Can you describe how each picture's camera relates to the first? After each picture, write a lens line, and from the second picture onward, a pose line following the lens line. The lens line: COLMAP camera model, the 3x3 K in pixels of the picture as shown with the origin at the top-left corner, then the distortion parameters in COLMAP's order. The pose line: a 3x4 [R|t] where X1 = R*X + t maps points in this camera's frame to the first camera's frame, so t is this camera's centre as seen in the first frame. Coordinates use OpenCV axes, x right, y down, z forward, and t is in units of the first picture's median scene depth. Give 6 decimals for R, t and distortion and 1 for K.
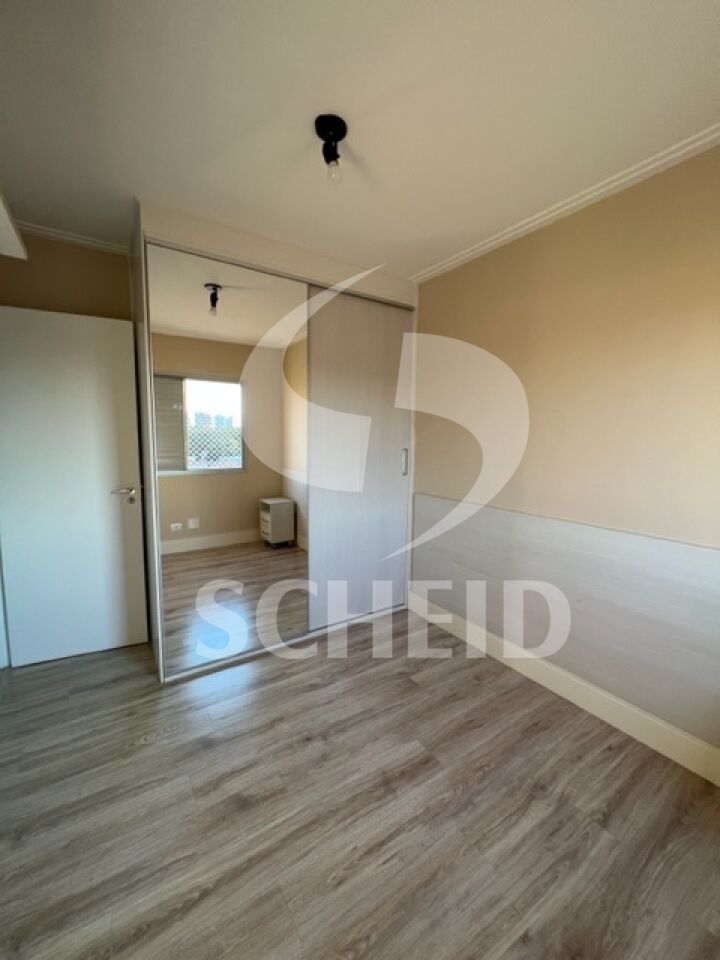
lens RADIAL K [[380.4, 0, 360.0], [0, 380.4, 481.0], [0, 0, 1]] dist [-0.000679, 0.001113]
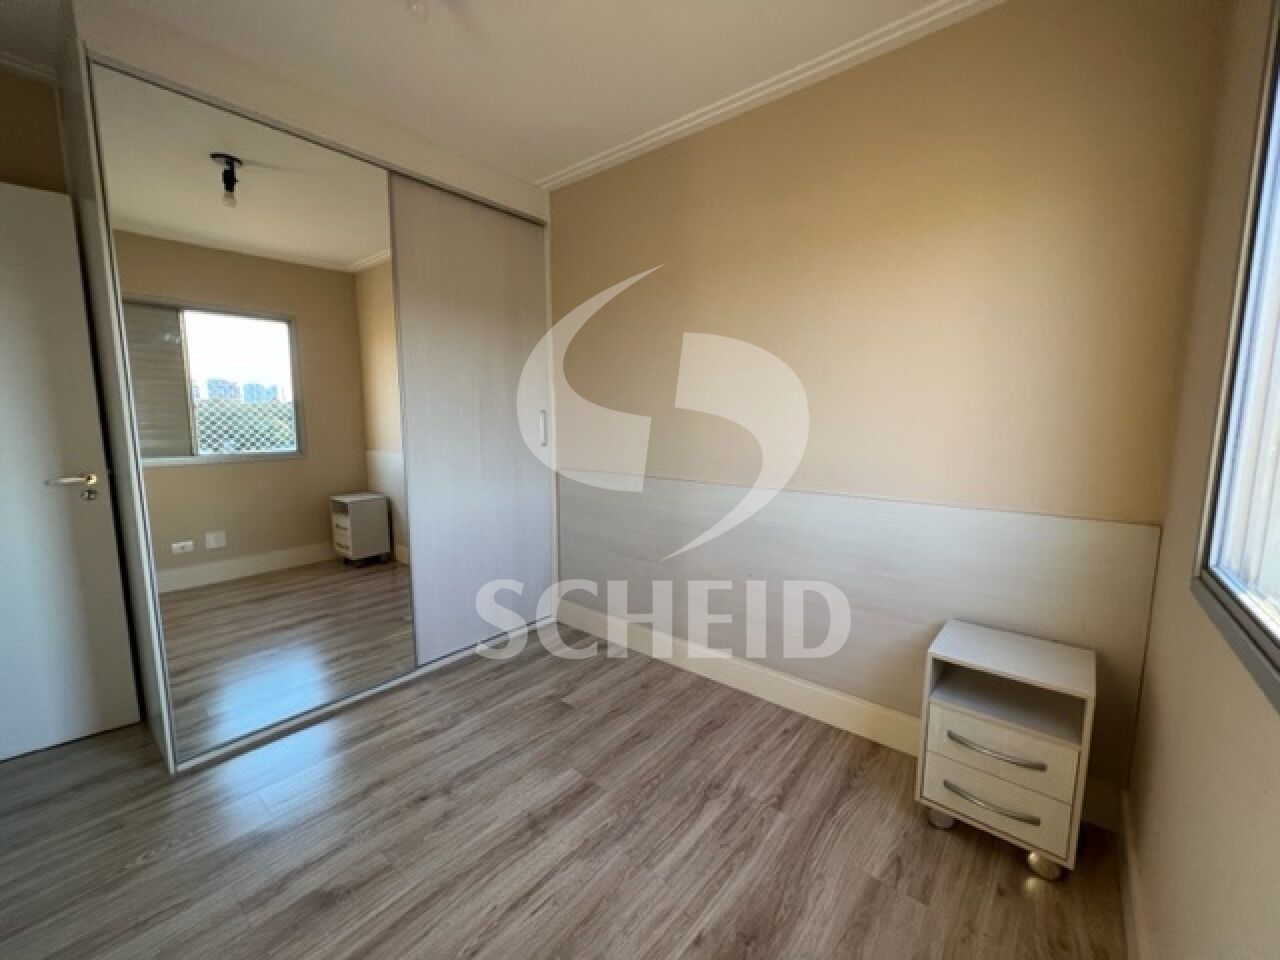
lens RADIAL K [[507.2, 0, 637.5], [0, 507.2, 485.3], [0, 0, 1]] dist [-0.000679, 0.001113]
pose [[0.958316, -0.049887, 0.281322, 0.014179], [0.043707, 0.998646, 0.028204, 0.069235], [-0.282348, -0.014733, 0.959199, -0.035962]]
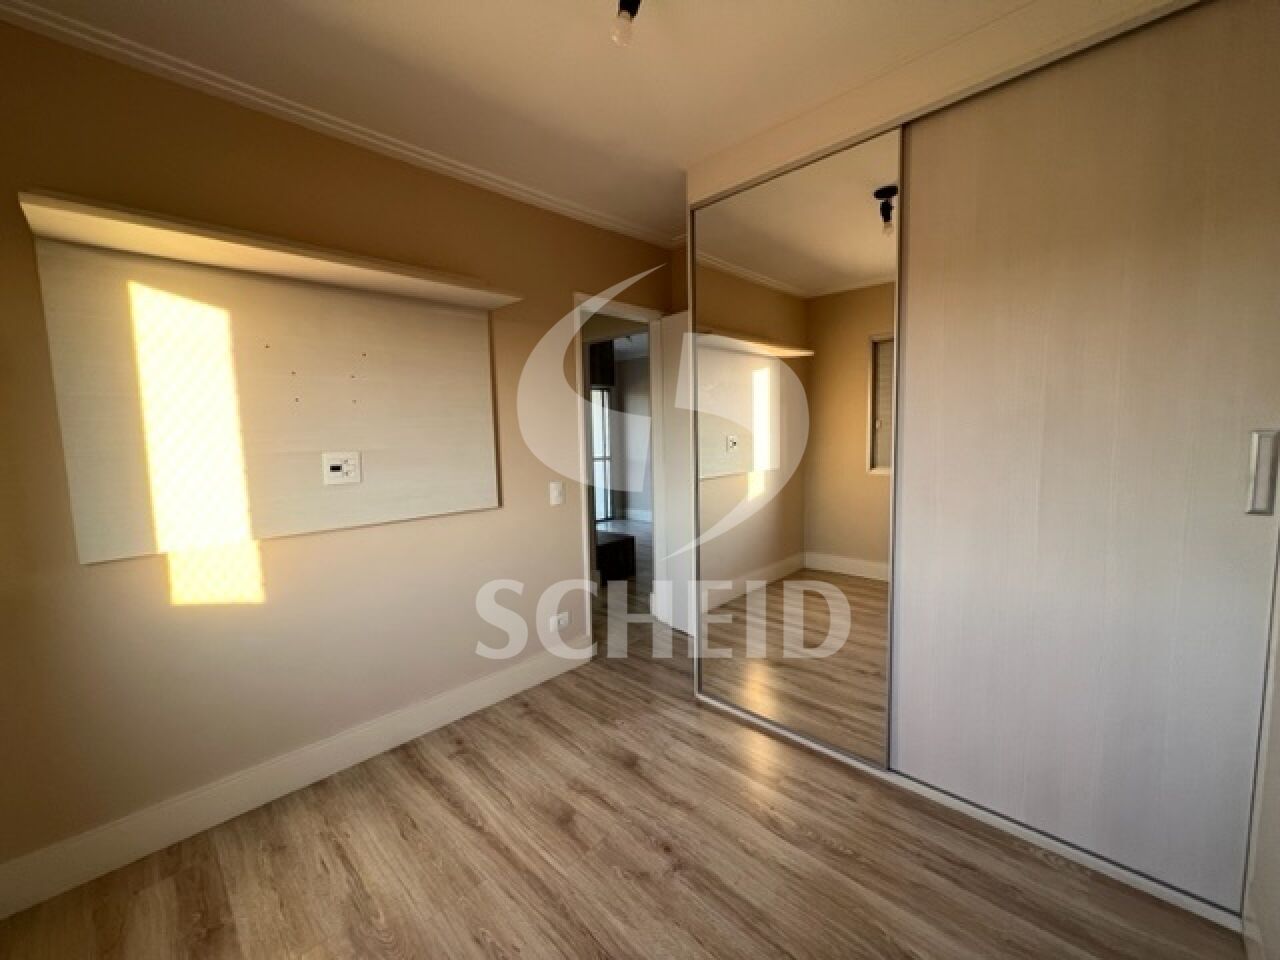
lens RADIAL K [[507.2, 0, 618.3], [0, 507.2, 473.2], [0, 0, 1]] dist [-0.000679, 0.001113]
pose [[0.201047, 0.059898, -0.977749, 0.692976], [-0.080535, 0.995761, 0.044441, -0.034991], [0.976265, 0.069809, 0.205019, 0.661927]]
